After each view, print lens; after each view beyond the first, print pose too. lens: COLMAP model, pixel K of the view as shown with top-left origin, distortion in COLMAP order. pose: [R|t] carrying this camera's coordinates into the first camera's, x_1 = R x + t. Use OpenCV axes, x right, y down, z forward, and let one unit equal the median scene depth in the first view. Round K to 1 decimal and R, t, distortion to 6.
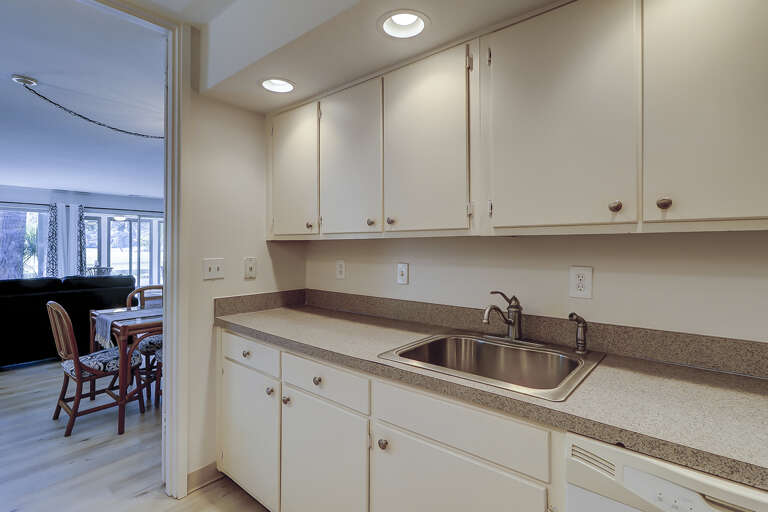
lens RADIAL K [[371.9, 0, 386.1], [0, 371.9, 250.0], [0, 0, 1]] dist [-0.006679, 0.004045]
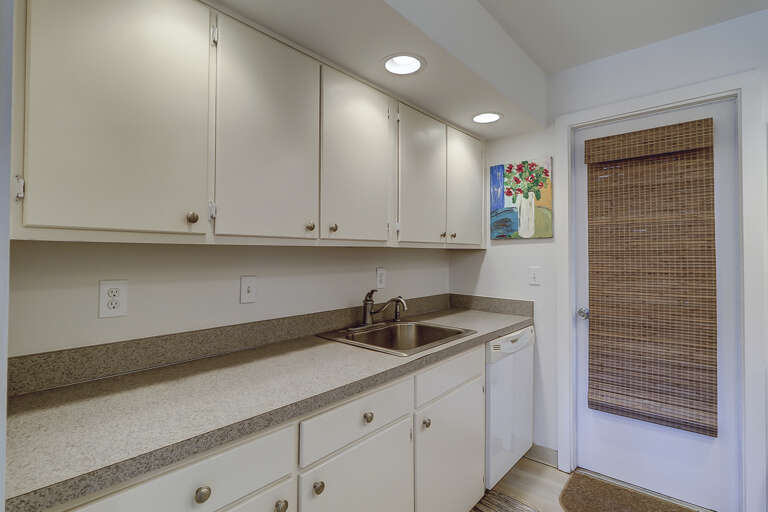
lens RADIAL K [[371.9, 0, 395.3], [0, 371.9, 254.1], [0, 0, 1]] dist [-0.006679, 0.004045]
pose [[0.002938, 0.003534, 0.999989, -0.811409], [0.011356, 0.999929, -0.003567, -0.006612], [-0.999931, 0.011367, 0.002898, 0.746315]]
